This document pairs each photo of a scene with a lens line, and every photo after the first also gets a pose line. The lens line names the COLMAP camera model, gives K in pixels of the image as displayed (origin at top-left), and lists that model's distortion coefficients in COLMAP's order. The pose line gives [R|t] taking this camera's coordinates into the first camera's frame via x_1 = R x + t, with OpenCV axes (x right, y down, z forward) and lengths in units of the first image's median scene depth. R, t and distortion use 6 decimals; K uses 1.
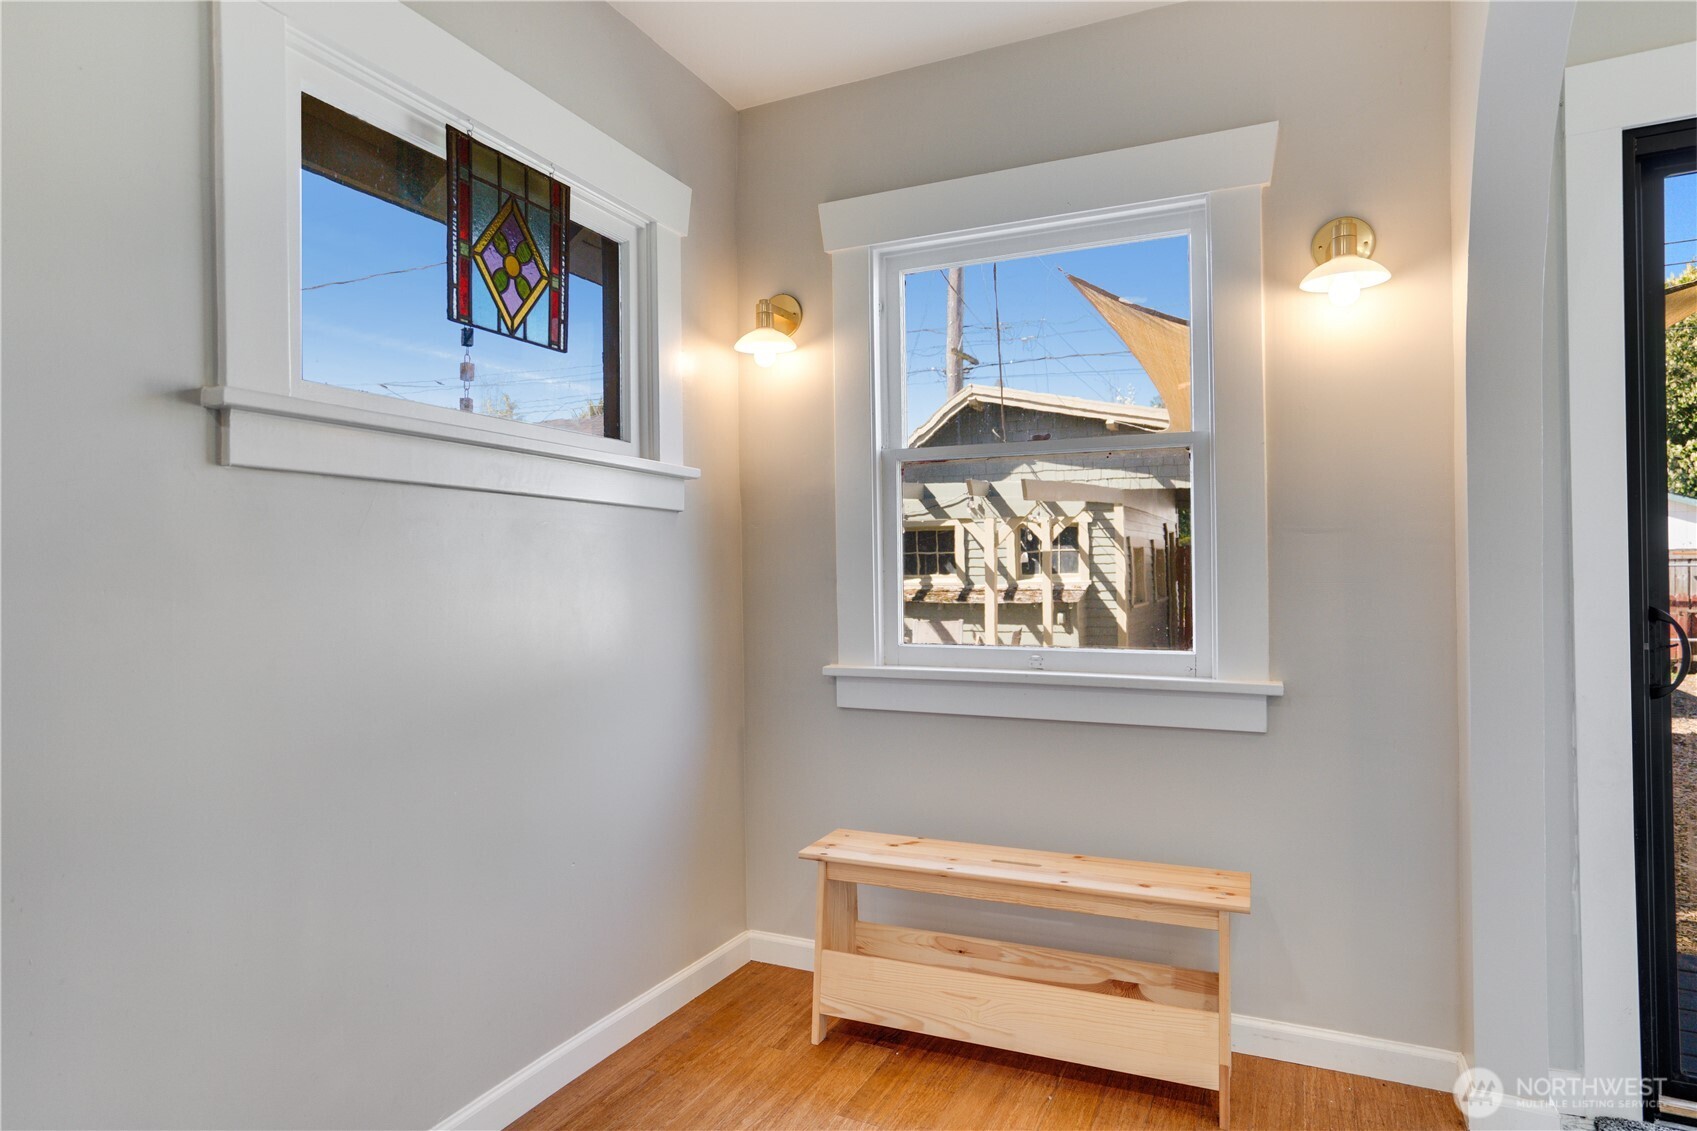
lens RADIAL K [[952.2, 0, 840.5], [0, 952.2, 561.8], [0, 0, 1]] dist [-0.005707, 0.000530]
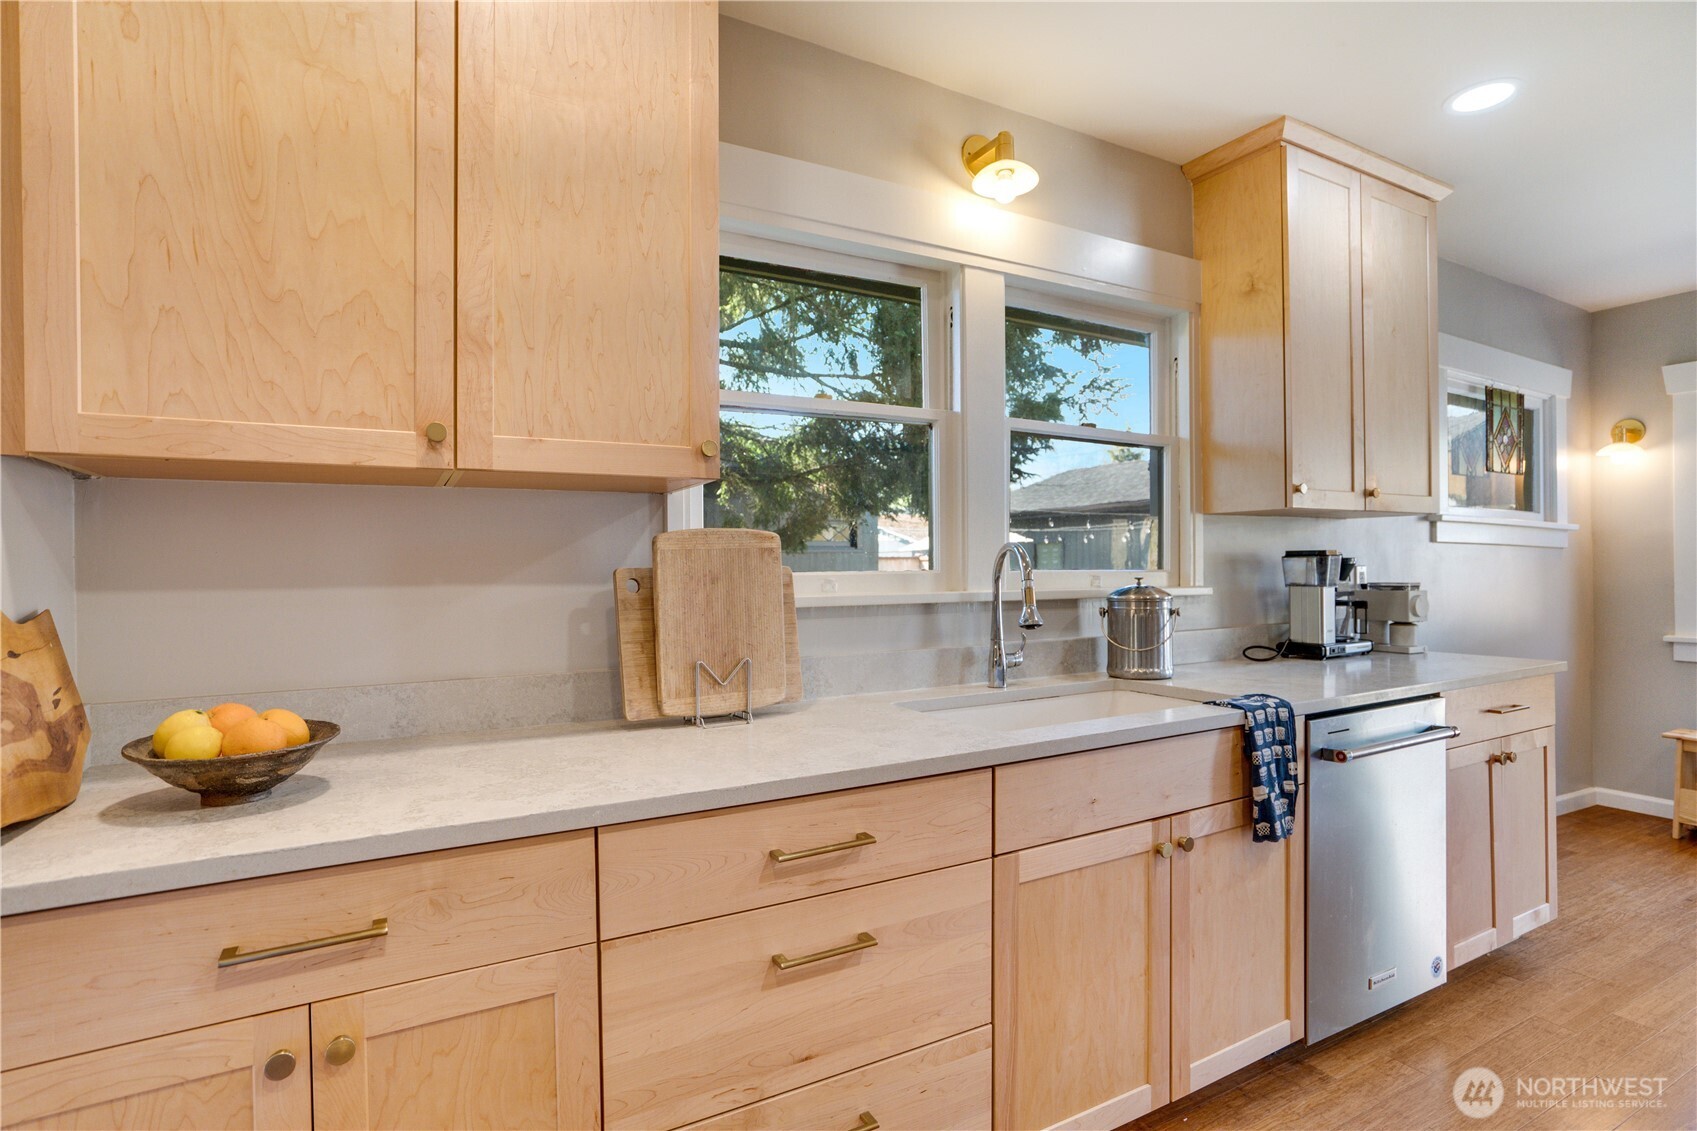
lens RADIAL K [[827.5, 0, 836.3], [0, 827.5, 571.9], [0, 0, 1]] dist [-0.032276, 0.009281]
pose [[0.811291, 0.003081, -0.584635, -0.388494], [0.003032, 0.999950, 0.009477, -0.024875], [0.584635, -0.009461, 0.811241, -1.086876]]
